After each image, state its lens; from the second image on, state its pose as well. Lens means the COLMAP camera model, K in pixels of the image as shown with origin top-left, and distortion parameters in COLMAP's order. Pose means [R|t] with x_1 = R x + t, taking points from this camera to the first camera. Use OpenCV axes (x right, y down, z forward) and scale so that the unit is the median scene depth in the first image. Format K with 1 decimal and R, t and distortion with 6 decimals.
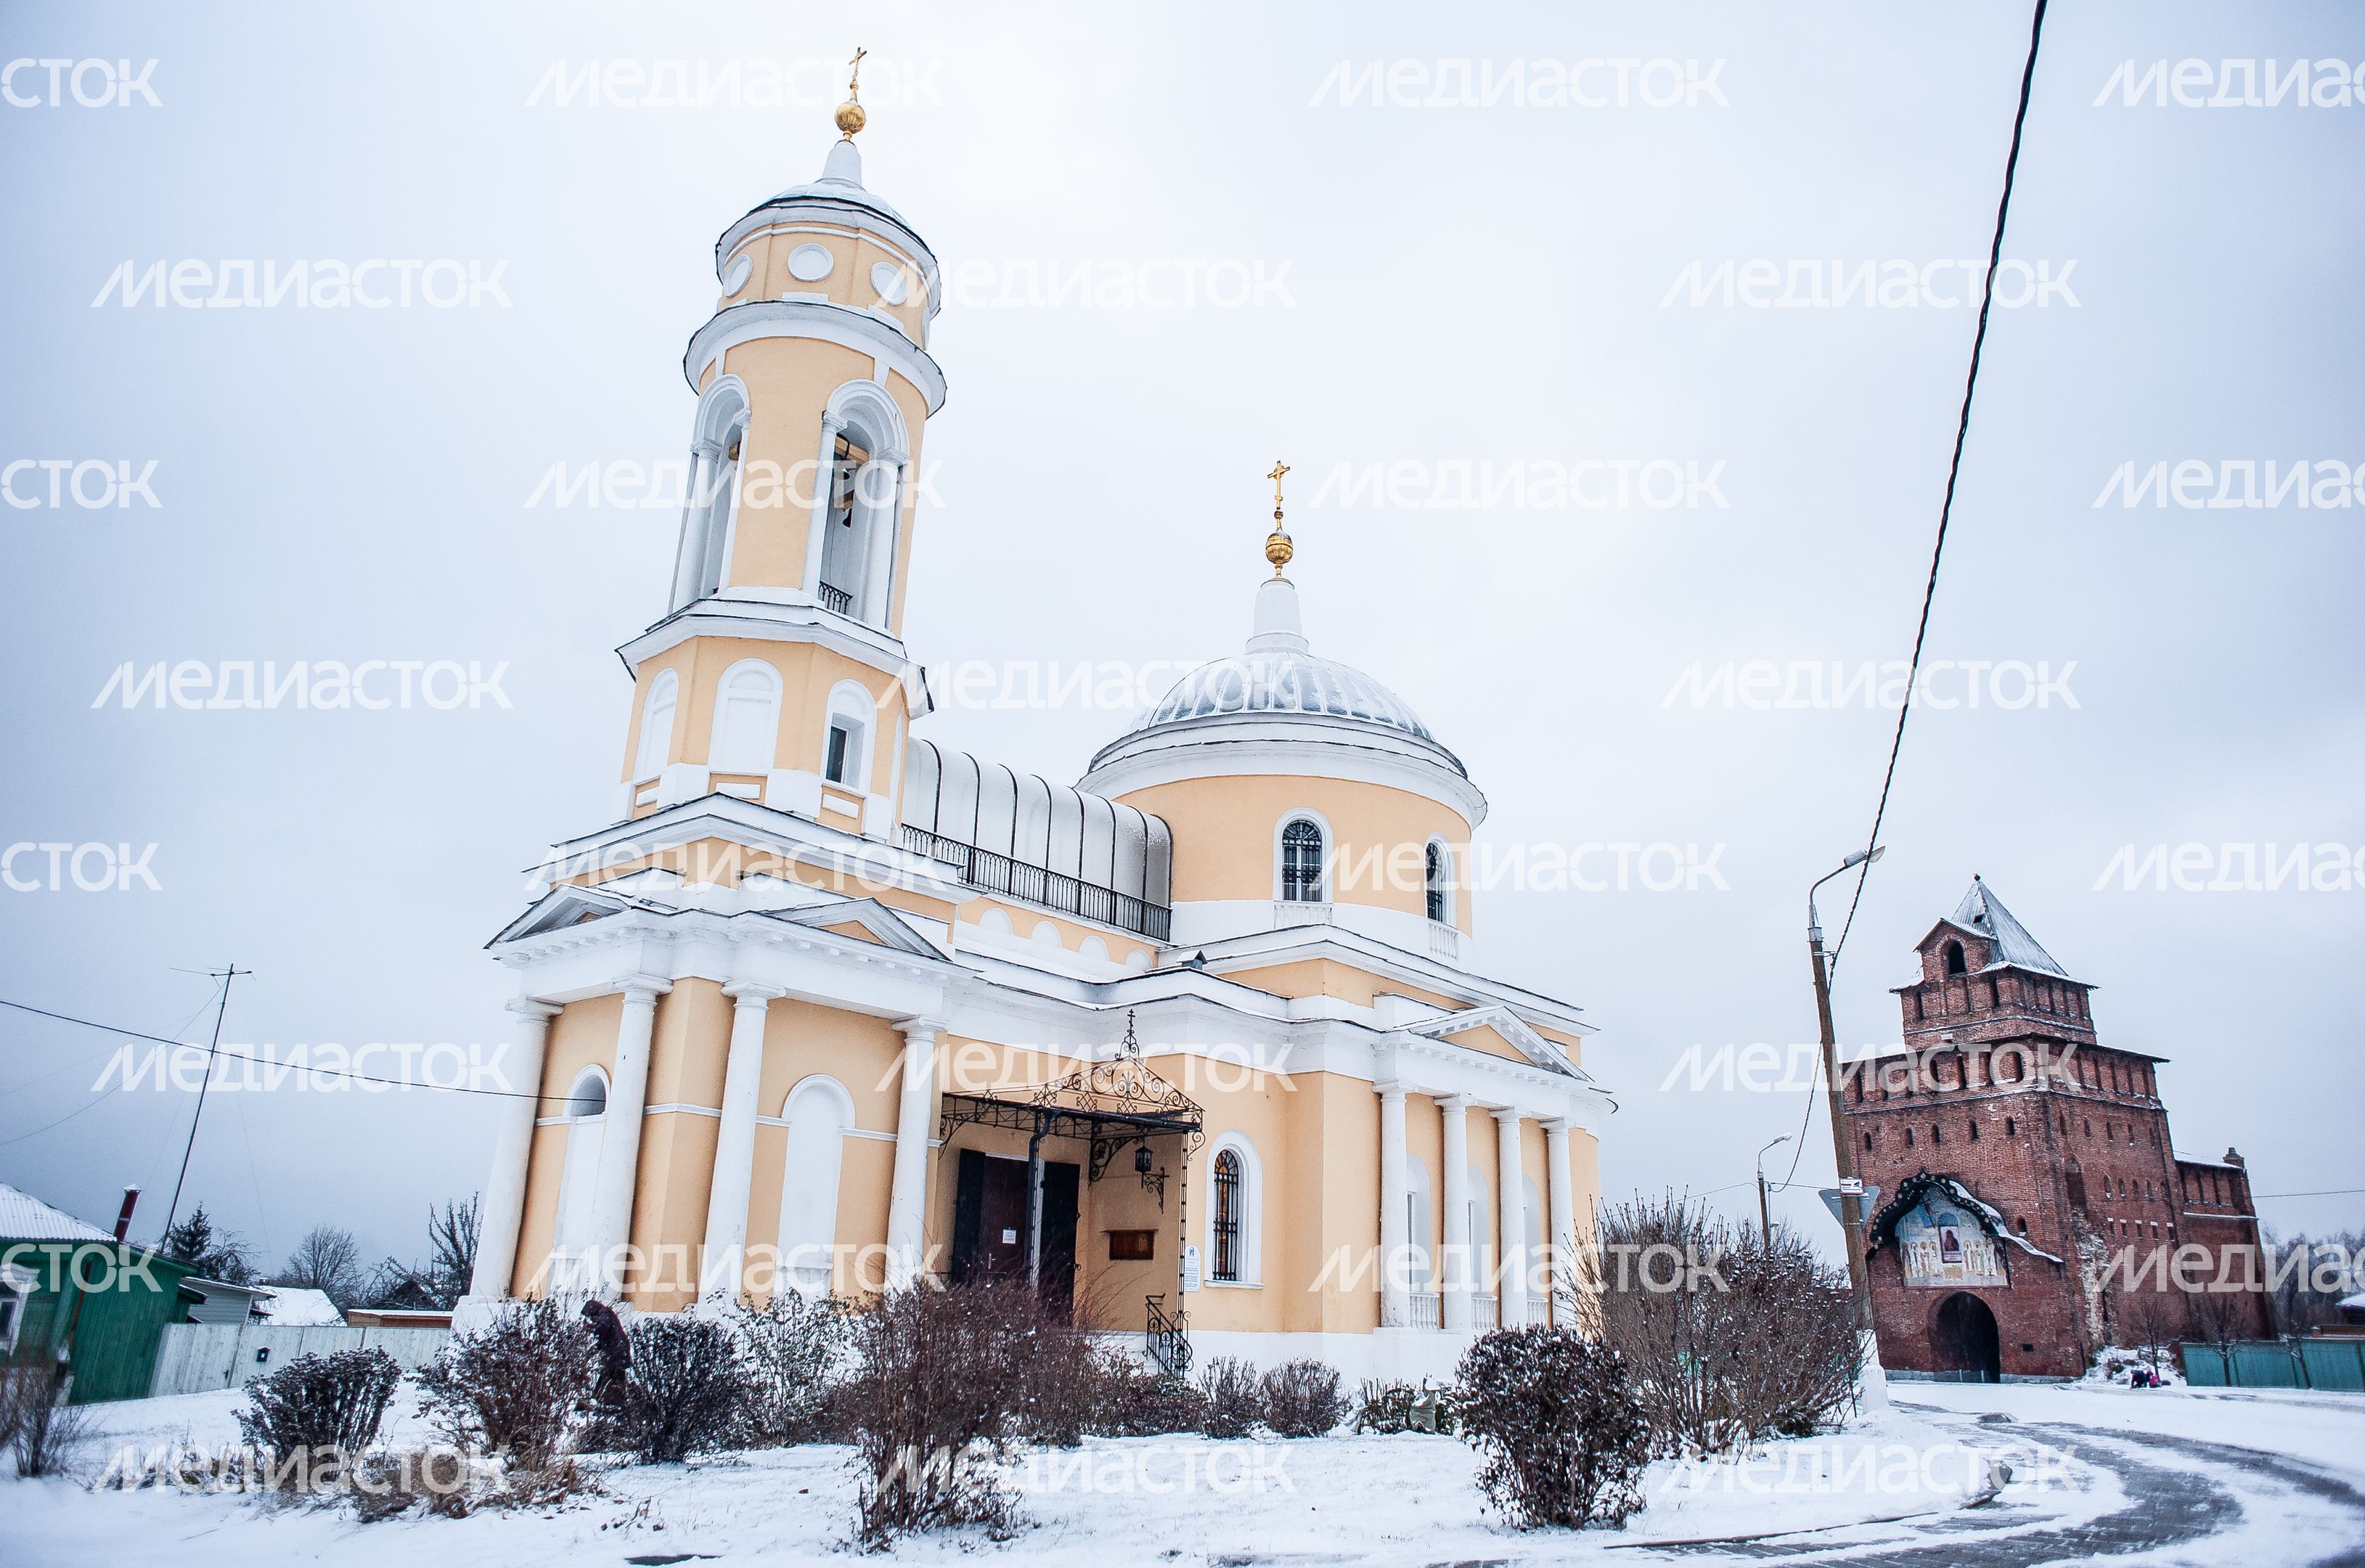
lens RADIAL K [[1593.2, 0, 1195.1], [0, 1593.2, 778.1], [0, 0, 1]] dist [-0.083172, 0.072640]
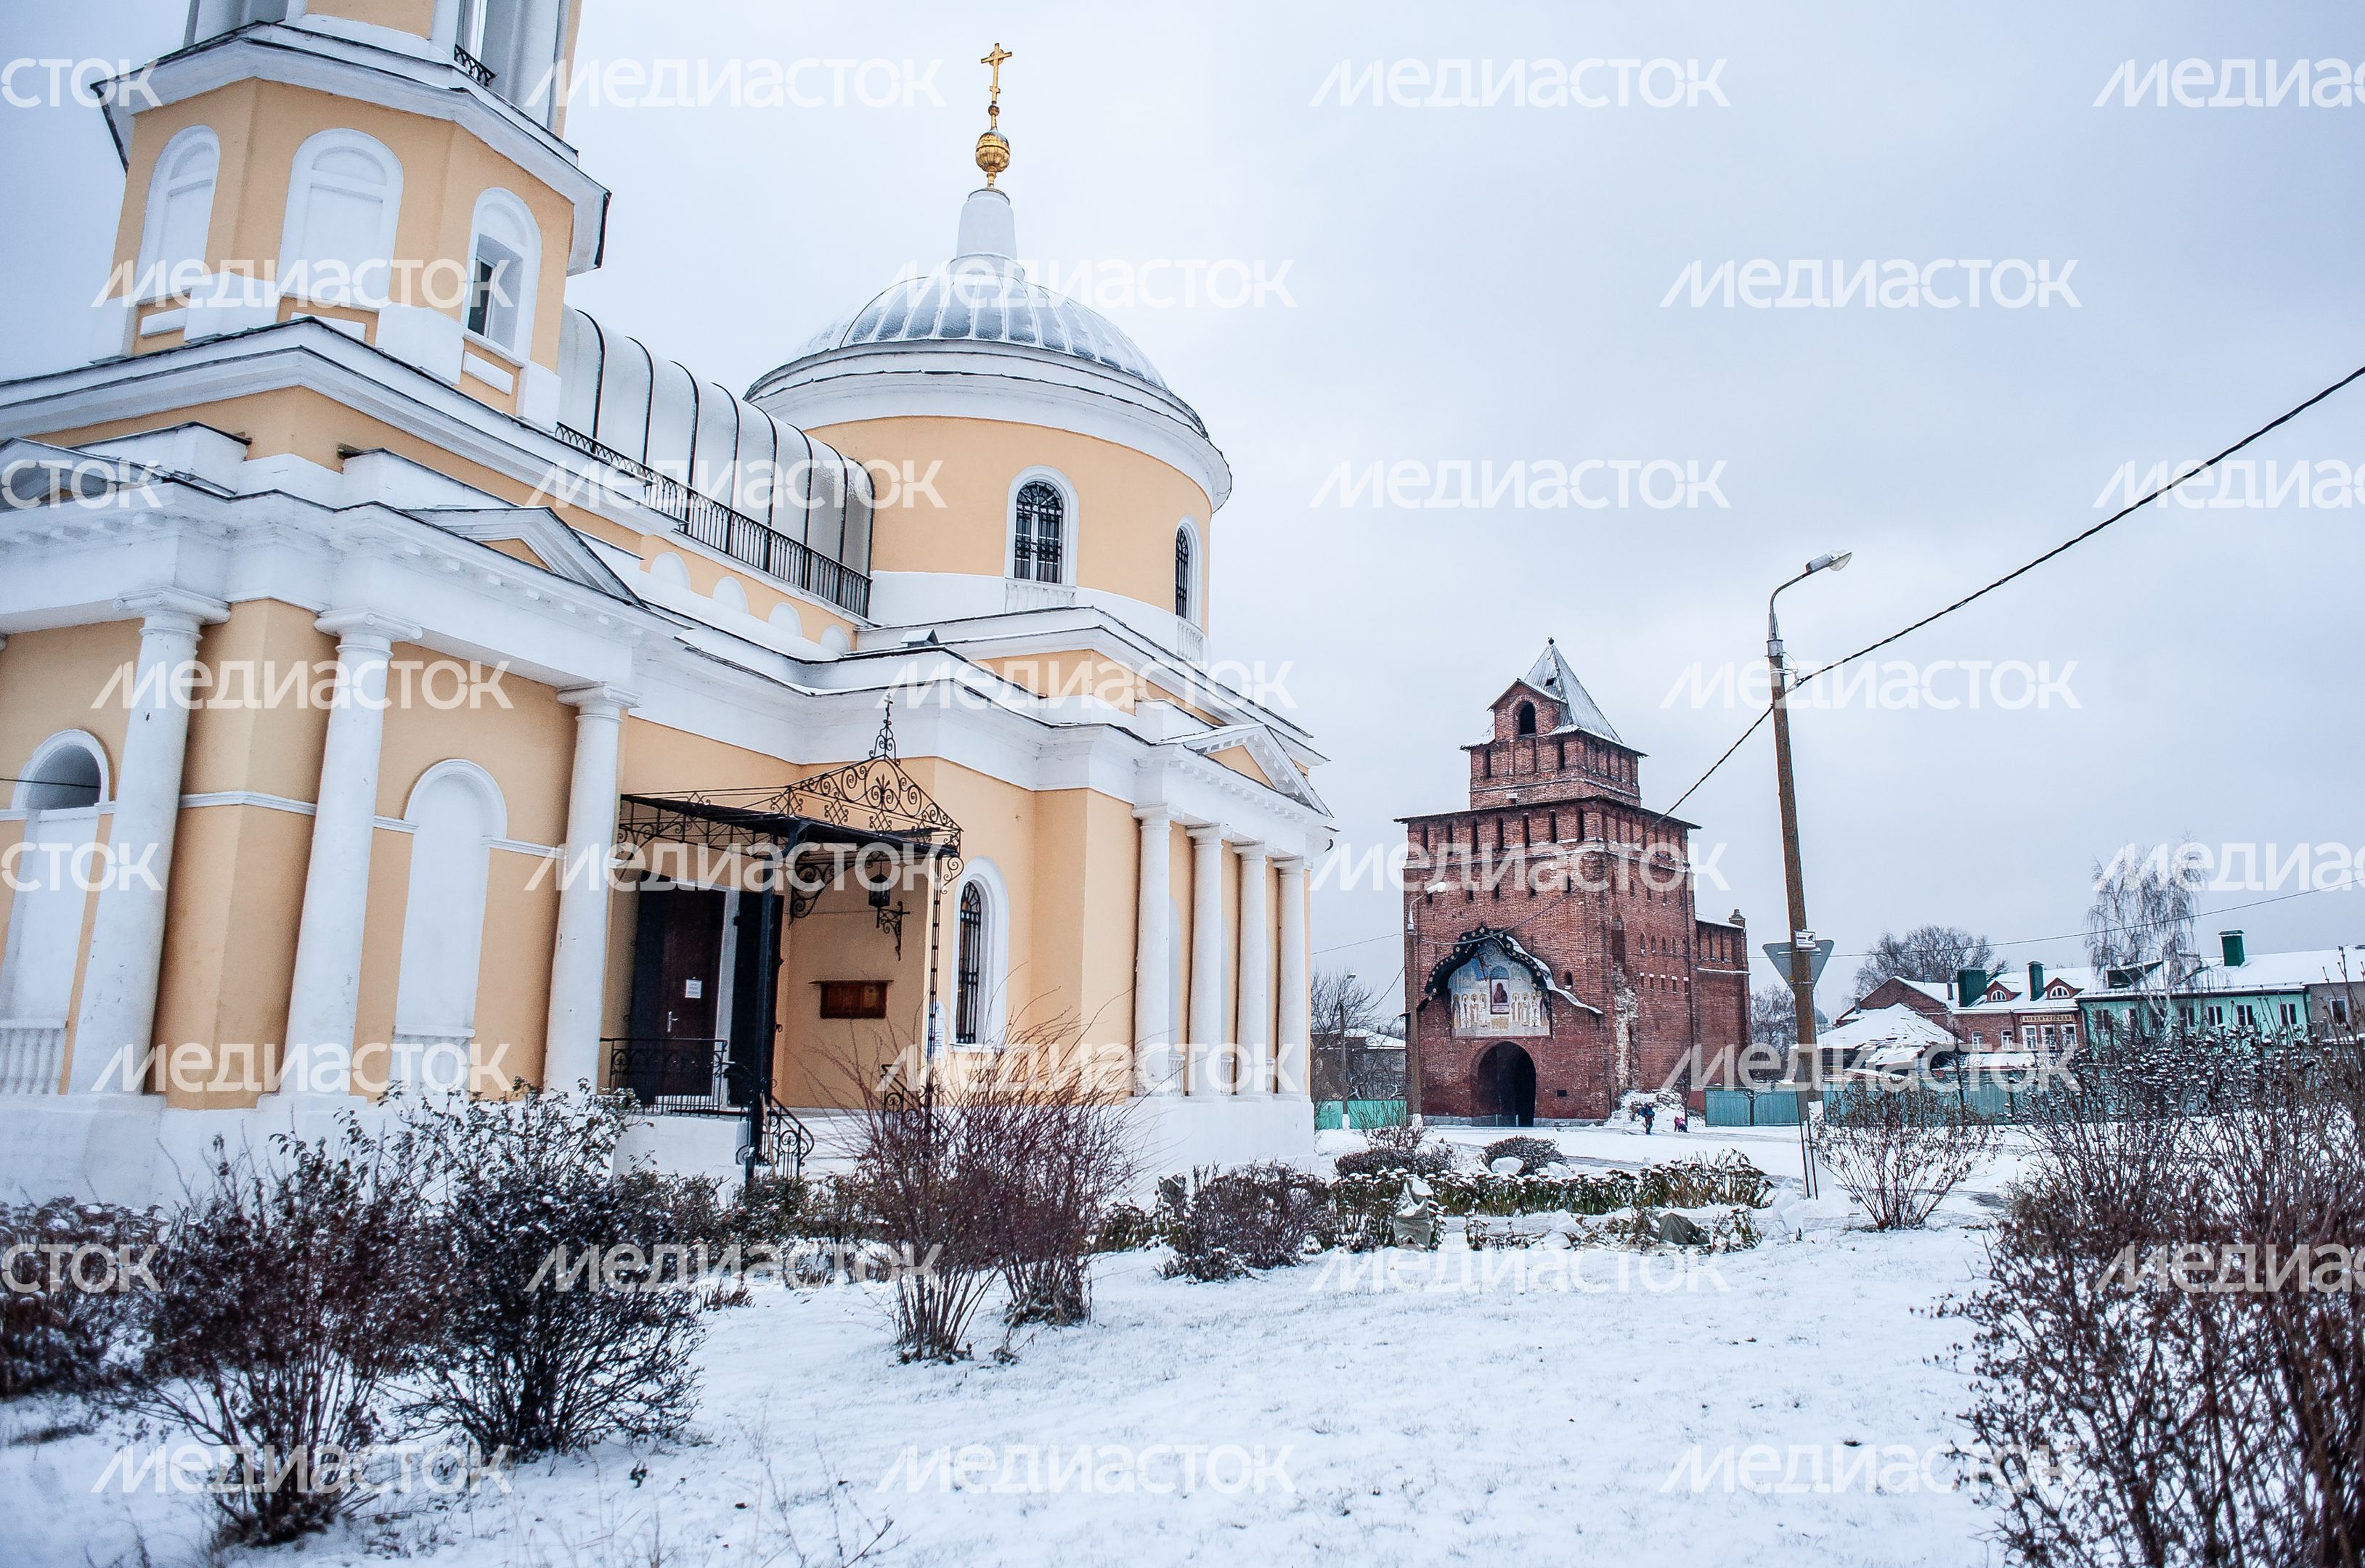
lens RADIAL K [[1664.3, 0, 1234.7], [0, 1664.3, 744.9], [0, 0, 1]] dist [-0.089223, 0.078923]
pose [[0.941878, 0.049063, 0.332352, -0.049375], [-0.095303, 0.987659, 0.124286, 0.019365], [-0.322153, -0.148737, 0.934930, 0.072935]]
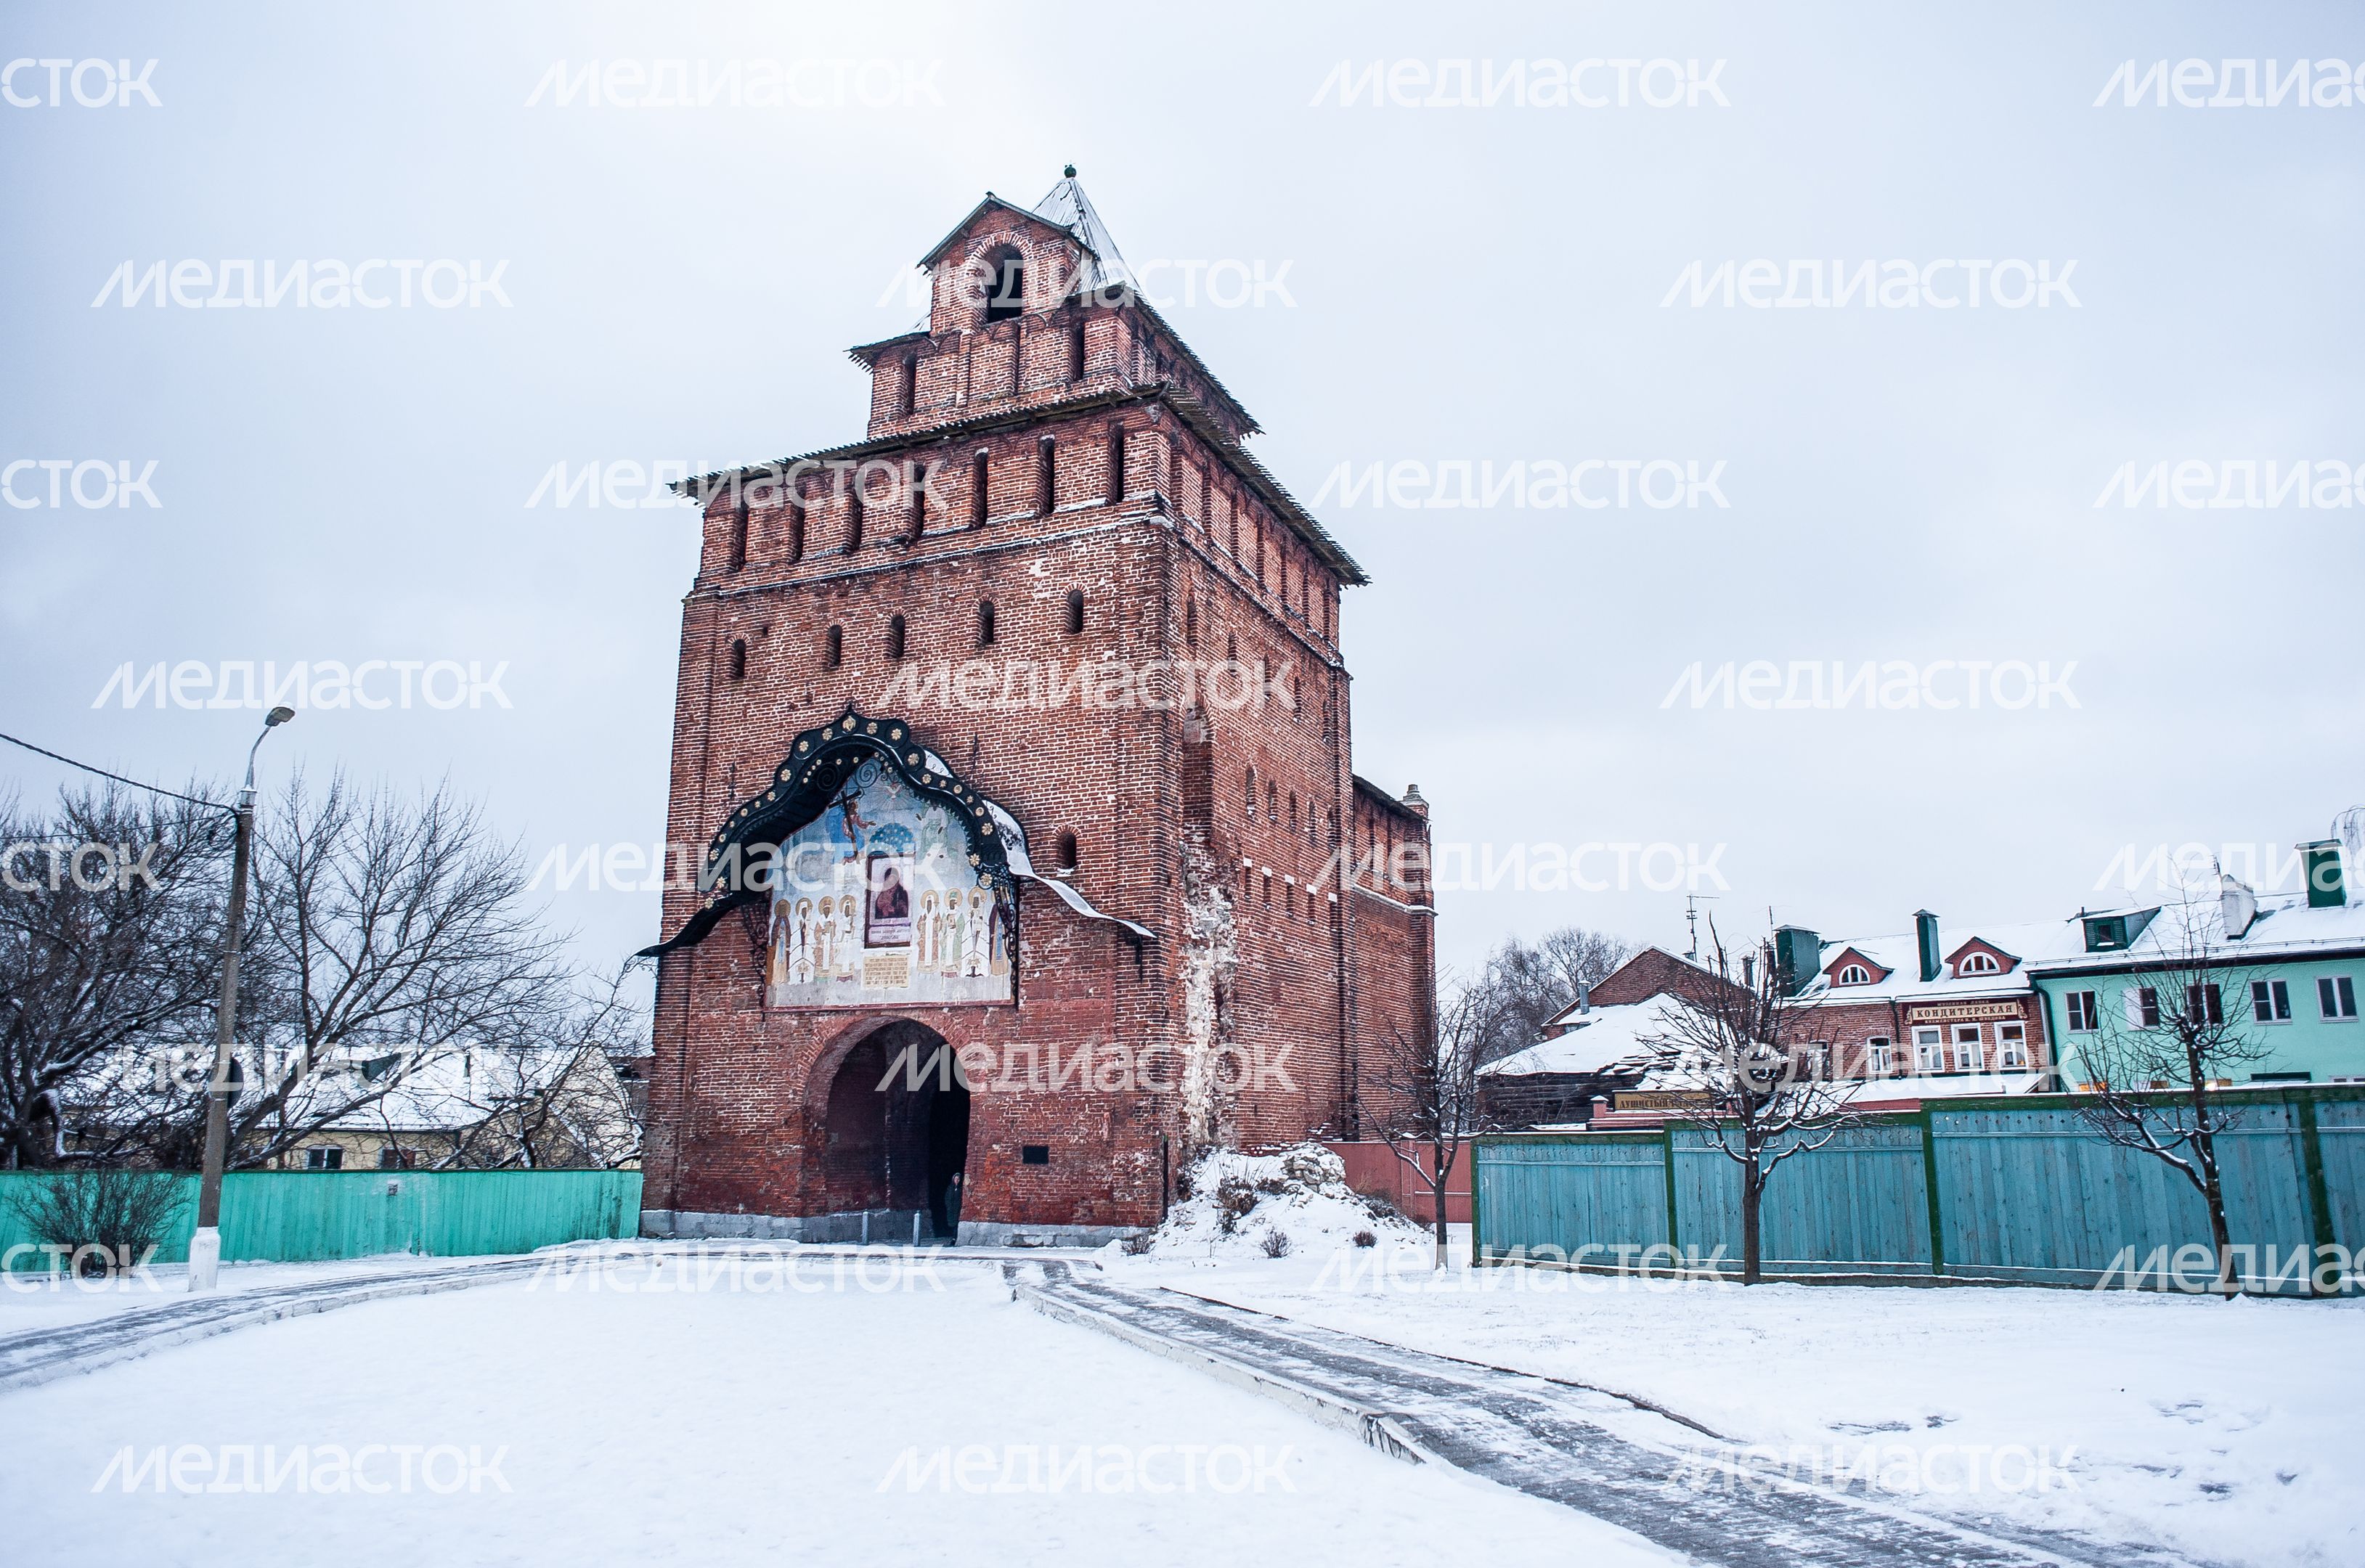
lens RADIAL K [[1605.3, 0, 1188.0], [0, 1605.3, 776.3], [0, 0, 1]] dist [-0.087527, 0.070298]
pose [[0.822696, 0.106732, 0.558372, 0.334528], [-0.169849, 0.983501, 0.062259, 0.242109], [-0.542515, -0.146059, 0.827251, 0.665622]]
